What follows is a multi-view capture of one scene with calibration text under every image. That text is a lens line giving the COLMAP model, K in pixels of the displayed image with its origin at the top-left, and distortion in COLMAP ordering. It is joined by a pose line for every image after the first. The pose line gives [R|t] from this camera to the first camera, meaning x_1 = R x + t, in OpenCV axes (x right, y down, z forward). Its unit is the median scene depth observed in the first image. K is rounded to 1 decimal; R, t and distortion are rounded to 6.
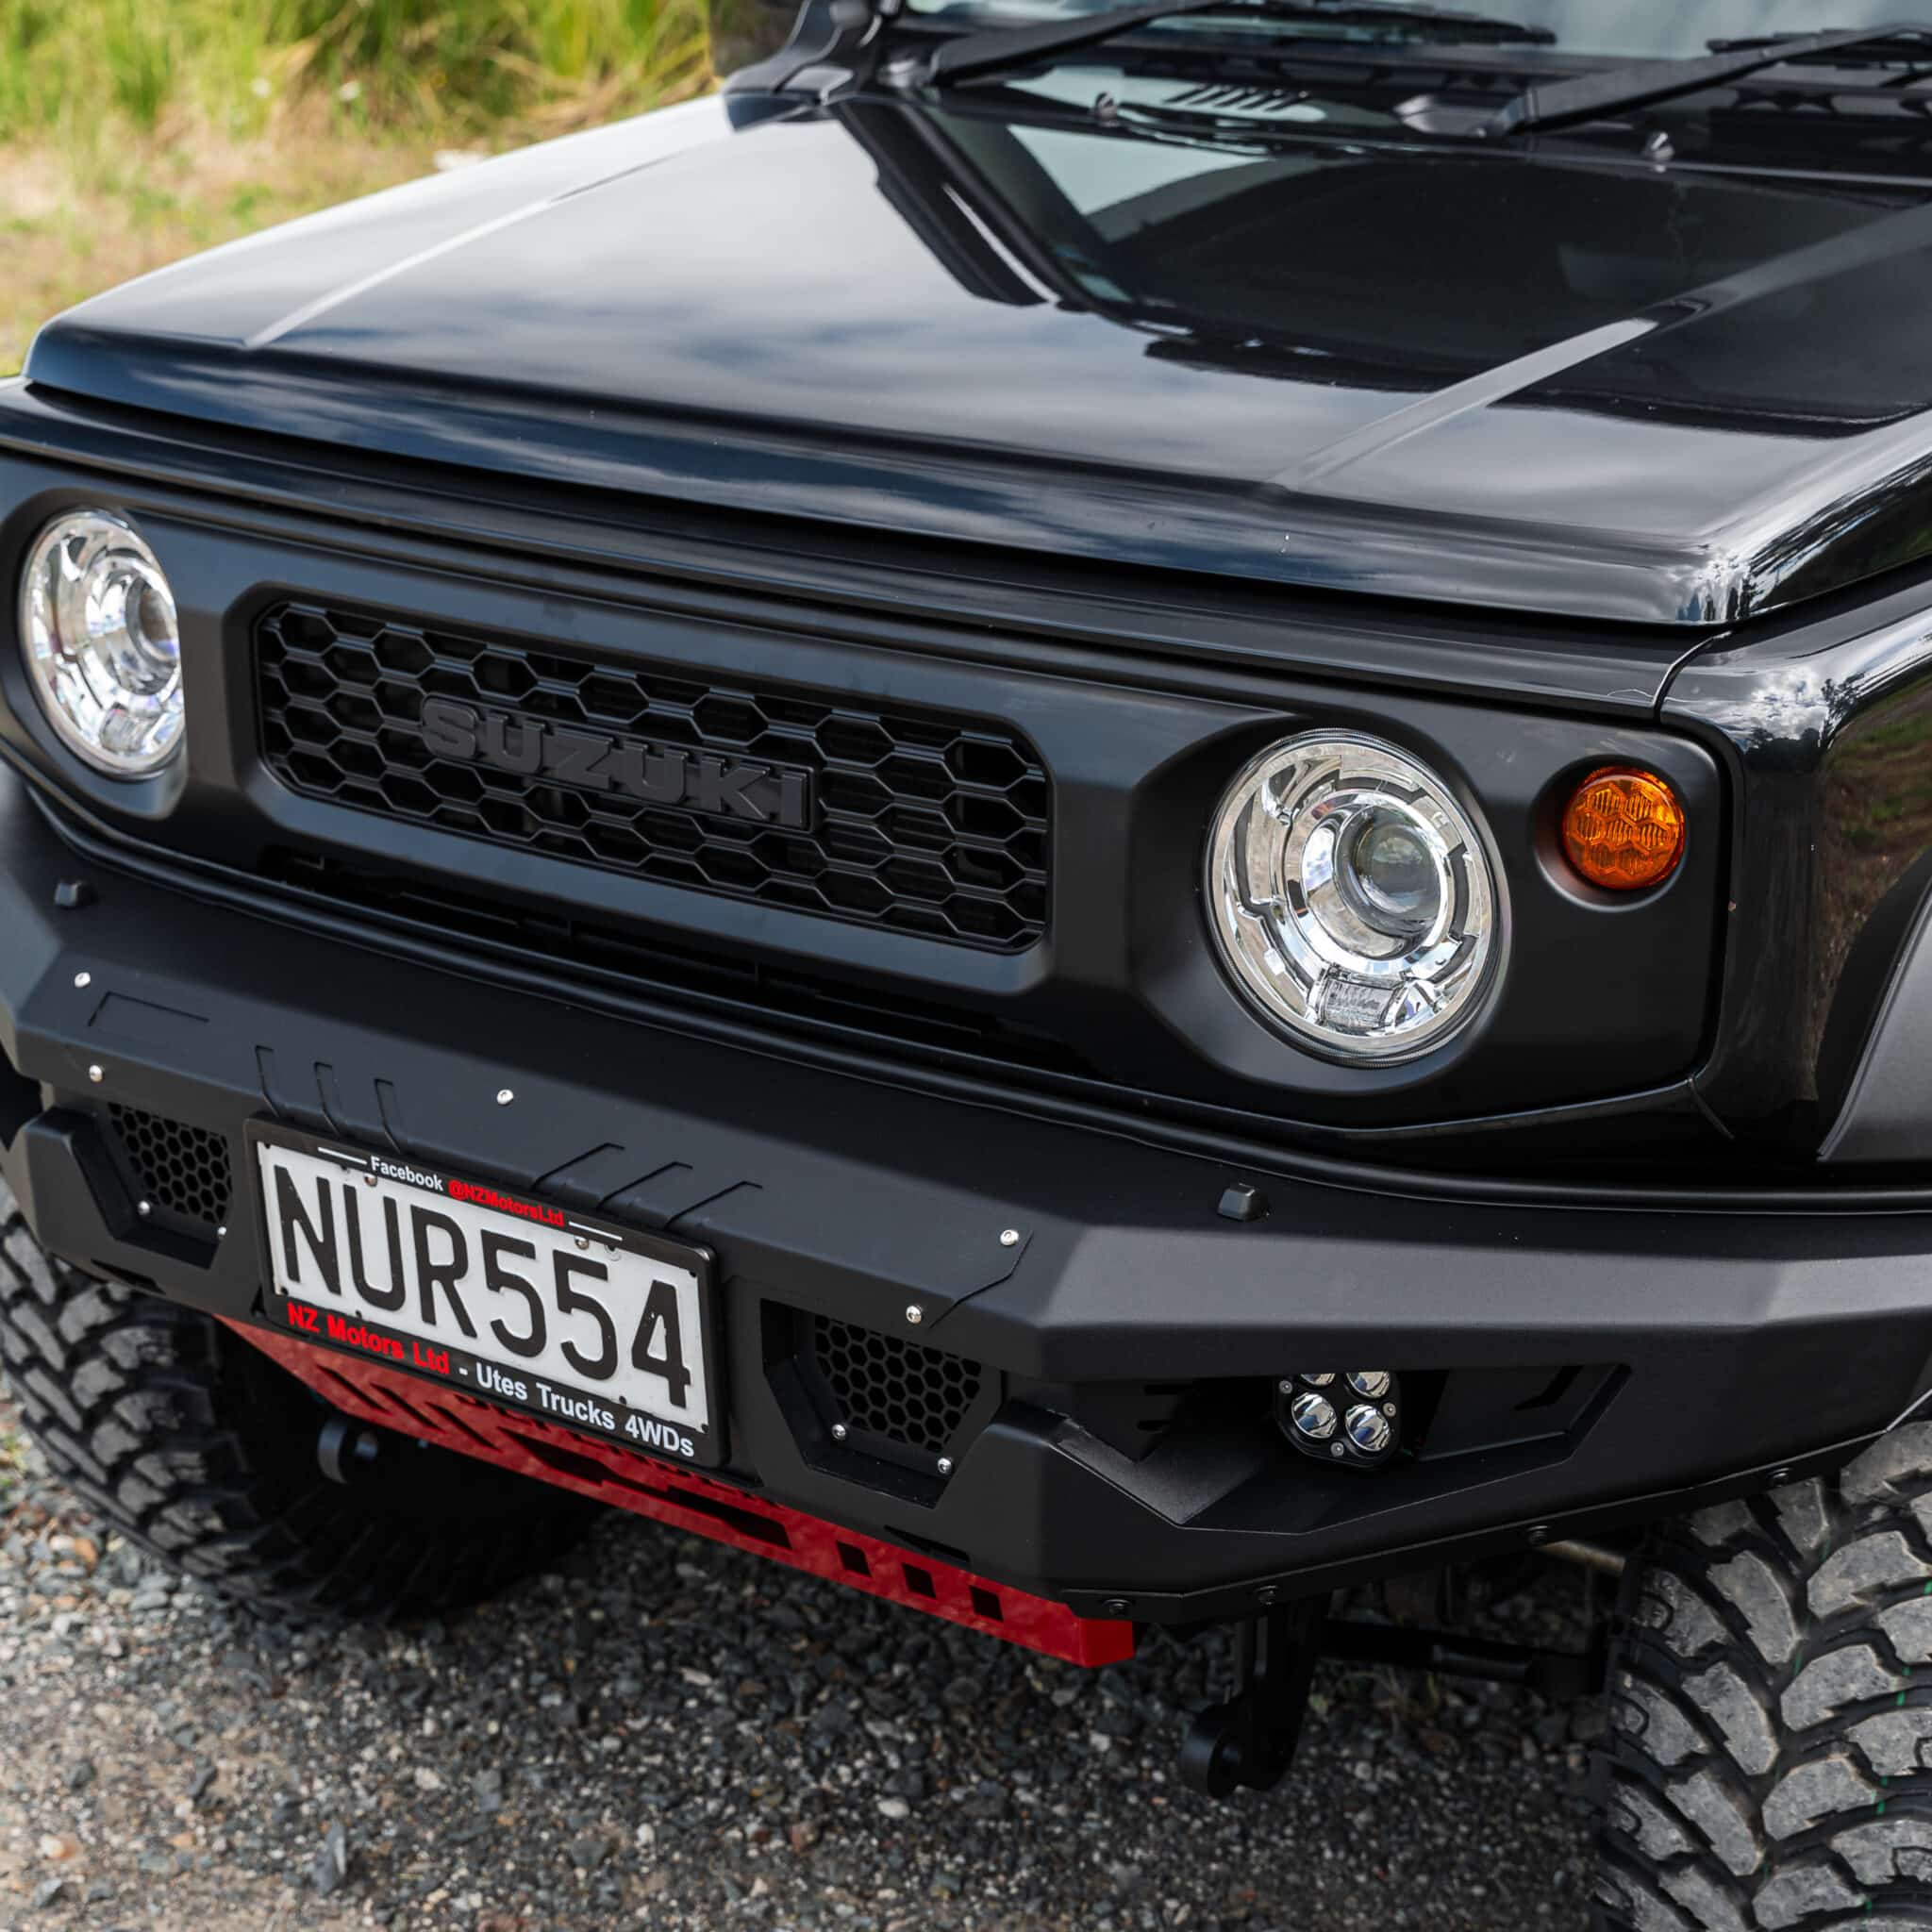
lens RADIAL K [[3882.5, 0, 960.5], [0, 3882.5, 1167.7], [0, 0, 1]] dist [0.020051, -0.253050]
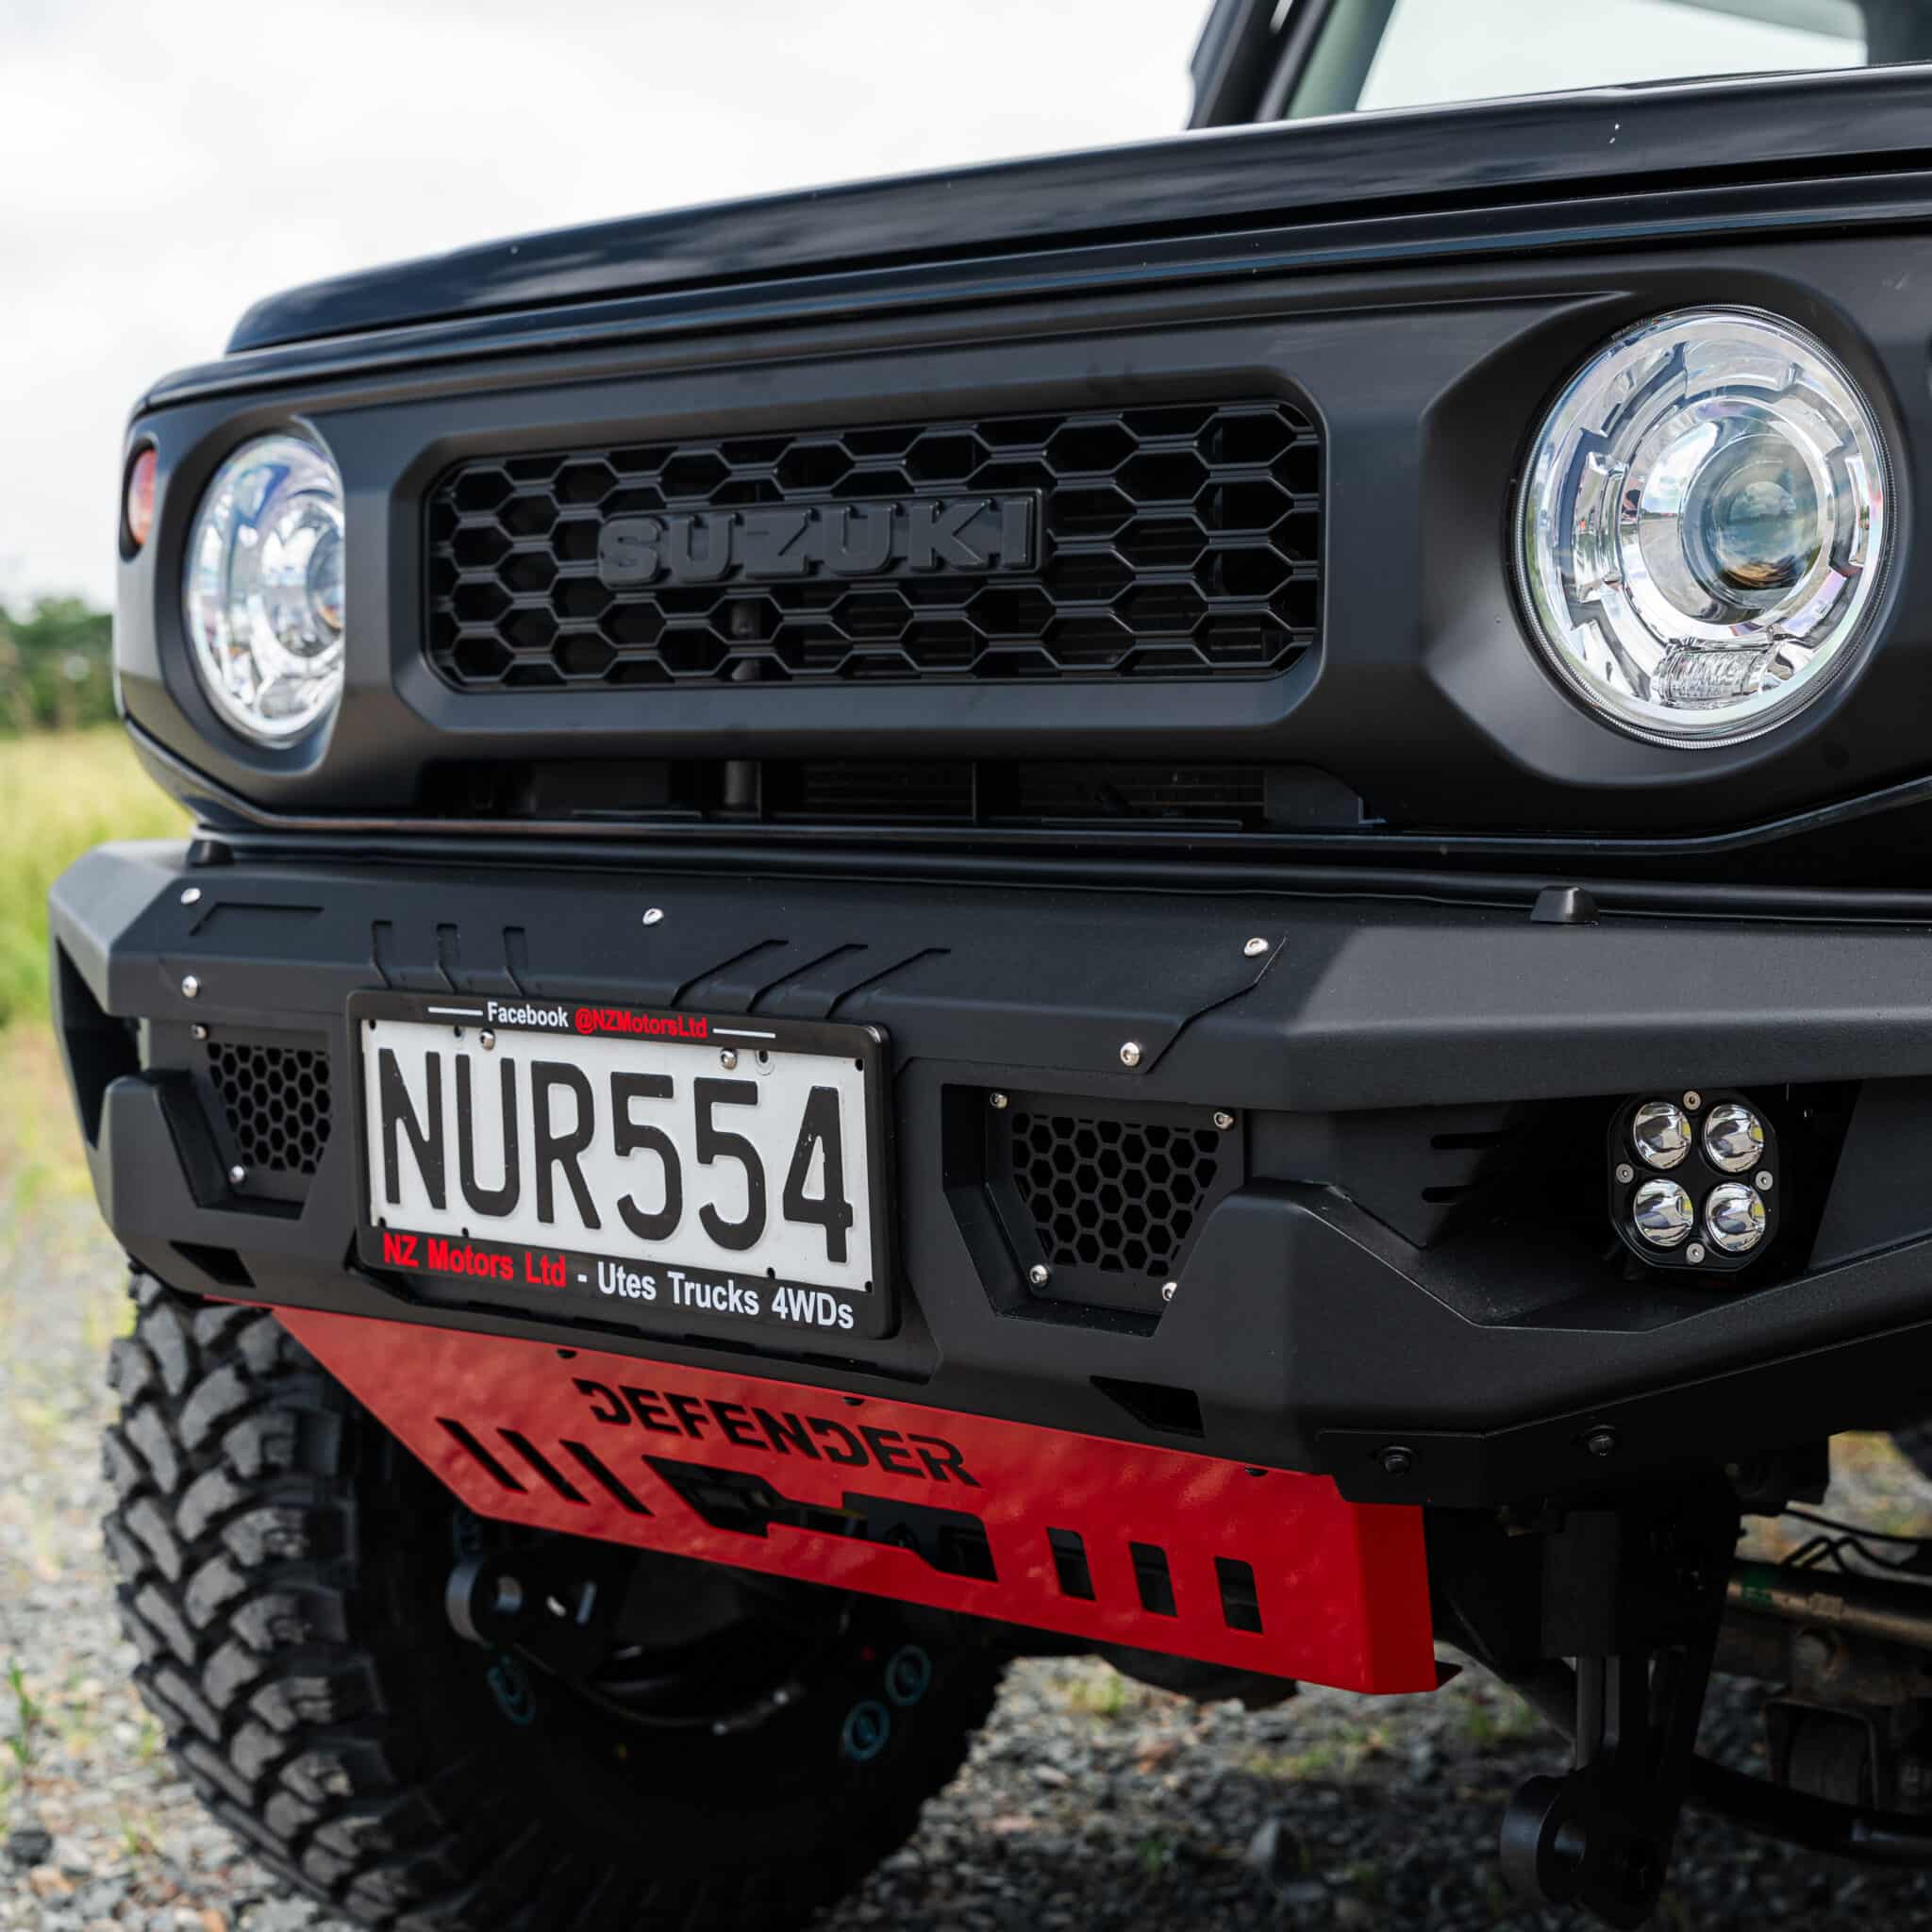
lens RADIAL K [[3912.3, 0, 966.0], [0, 3912.3, 966.0], [0, 0, 1]] dist [0.011162, 0.163273]
pose [[0.993715, 0.012534, -0.111236, 0.038420], [-0.047404, 0.947328, -0.316737, 0.248447], [0.101407, 0.320019, 0.941968, 0.245598]]
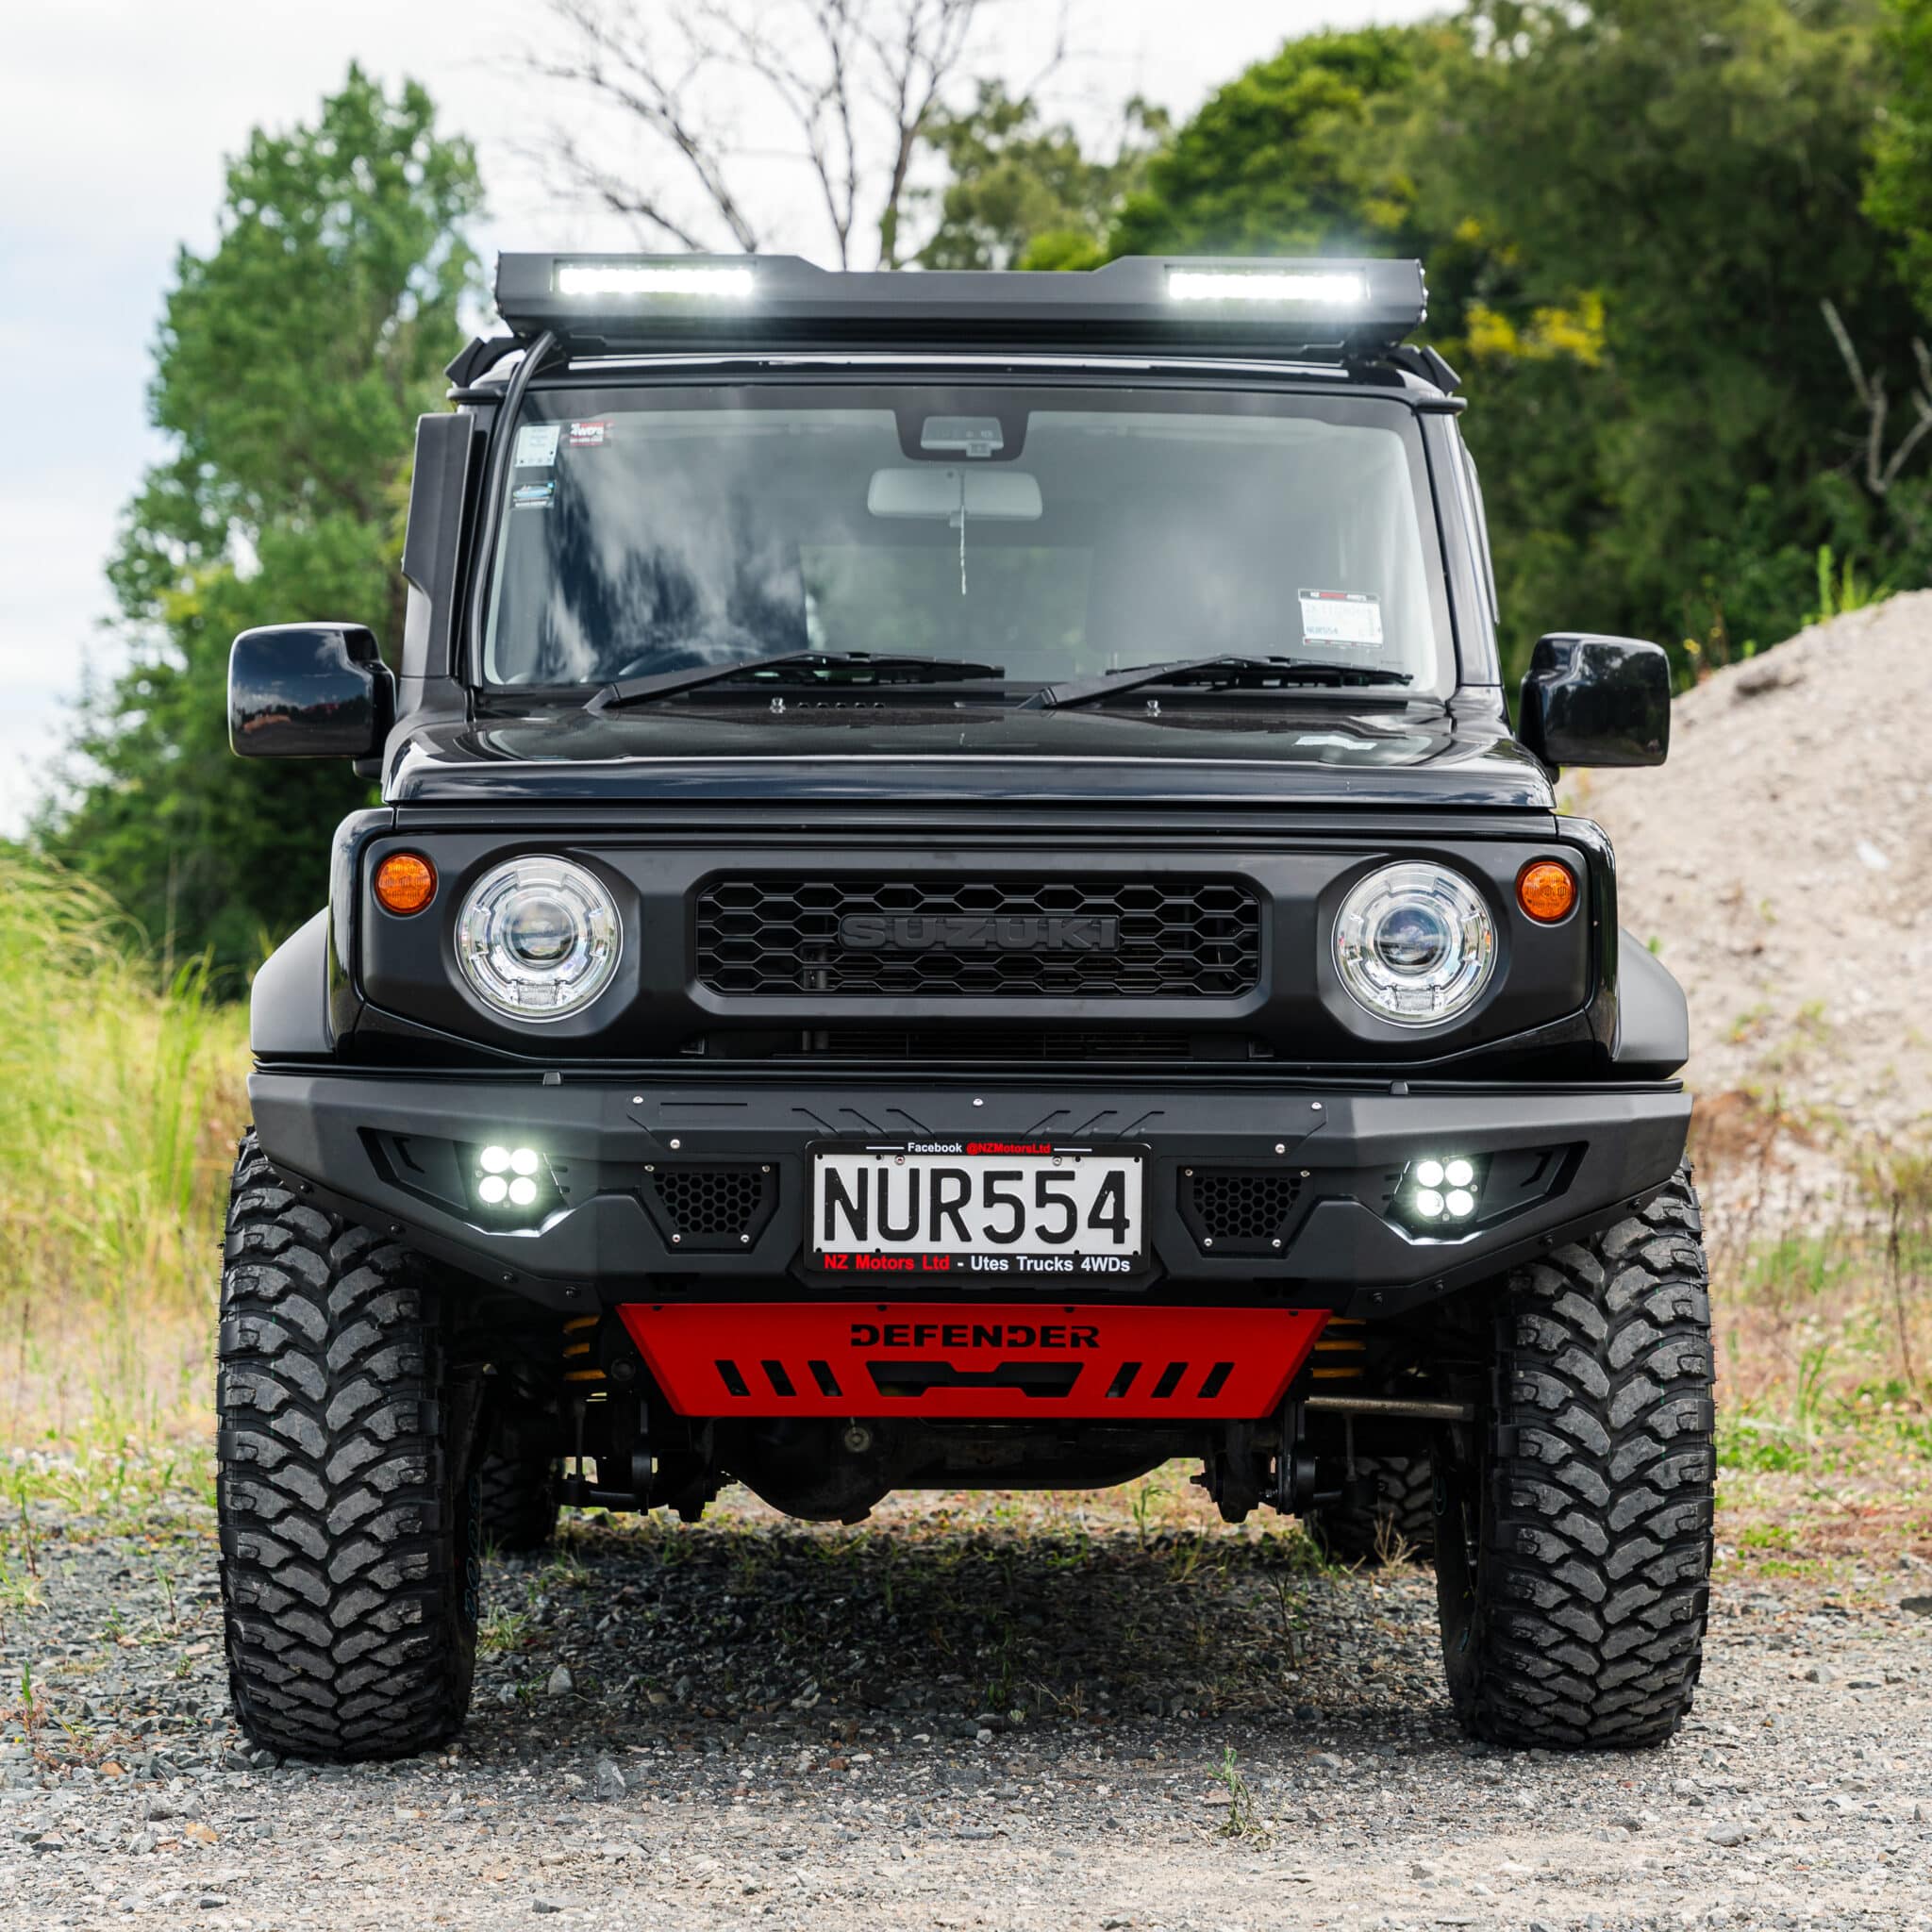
lens RADIAL K [[5750.7, 0, 1047.9], [0, 5750.7, 965.8], [0, 0, 1]] dist [-0.407352, 11.944594]
pose [[0.787169, 0.007484, 0.616692, -1.766609], [0.217686, 0.932197, -0.289176, 0.713404], [-0.577042, 0.361875, 0.732167, -1.020018]]
